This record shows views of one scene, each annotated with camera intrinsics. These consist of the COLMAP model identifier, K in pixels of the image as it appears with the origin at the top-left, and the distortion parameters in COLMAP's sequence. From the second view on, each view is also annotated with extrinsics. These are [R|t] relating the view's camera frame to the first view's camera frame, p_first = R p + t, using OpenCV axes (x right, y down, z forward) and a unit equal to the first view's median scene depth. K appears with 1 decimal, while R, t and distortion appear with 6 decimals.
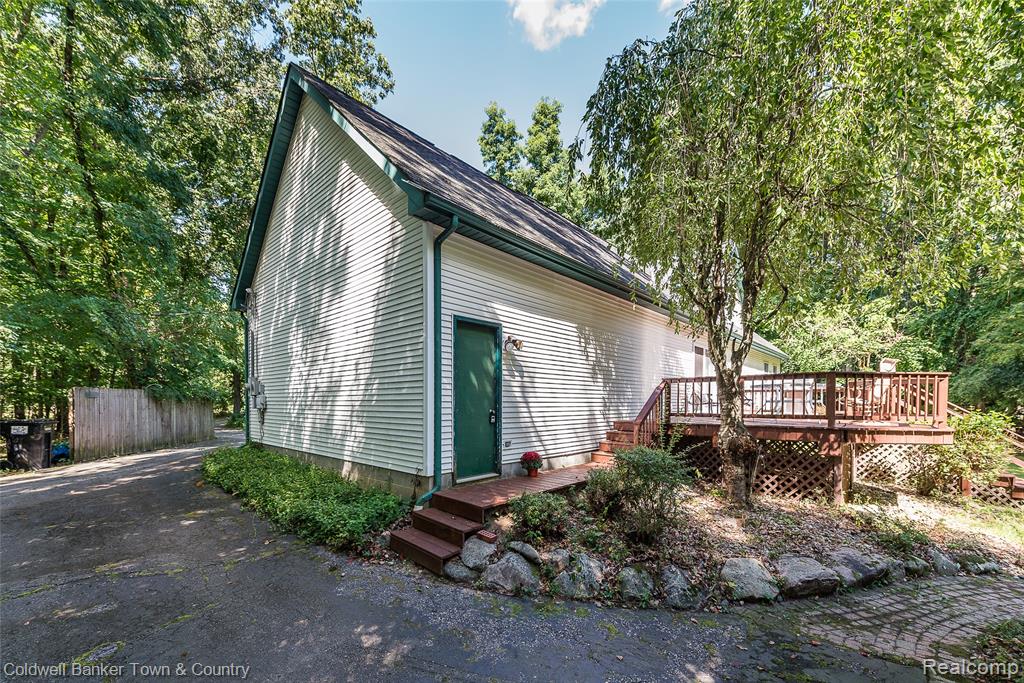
lens RADIAL K [[410.2, 0, 511.9], [0, 410.2, 354.6], [0, 0, 1]] dist [0.000380, 0.000027]
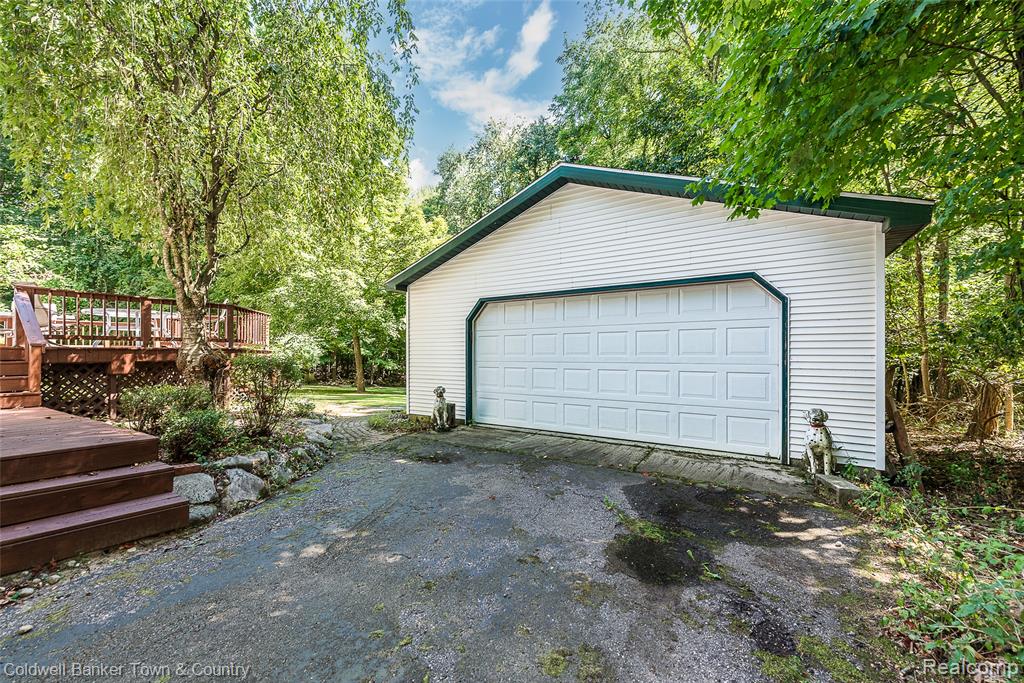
lens RADIAL K [[410.2, 0, 511.9], [0, 410.2, 354.6], [0, 0, 1]] dist [0.000380, 0.000027]
pose [[-0.164386, -0.002556, 0.986393, -0.647409], [-0.117191, 0.992965, -0.016958, 0.127060], [-0.979410, -0.118384, -0.163528, 0.397403]]
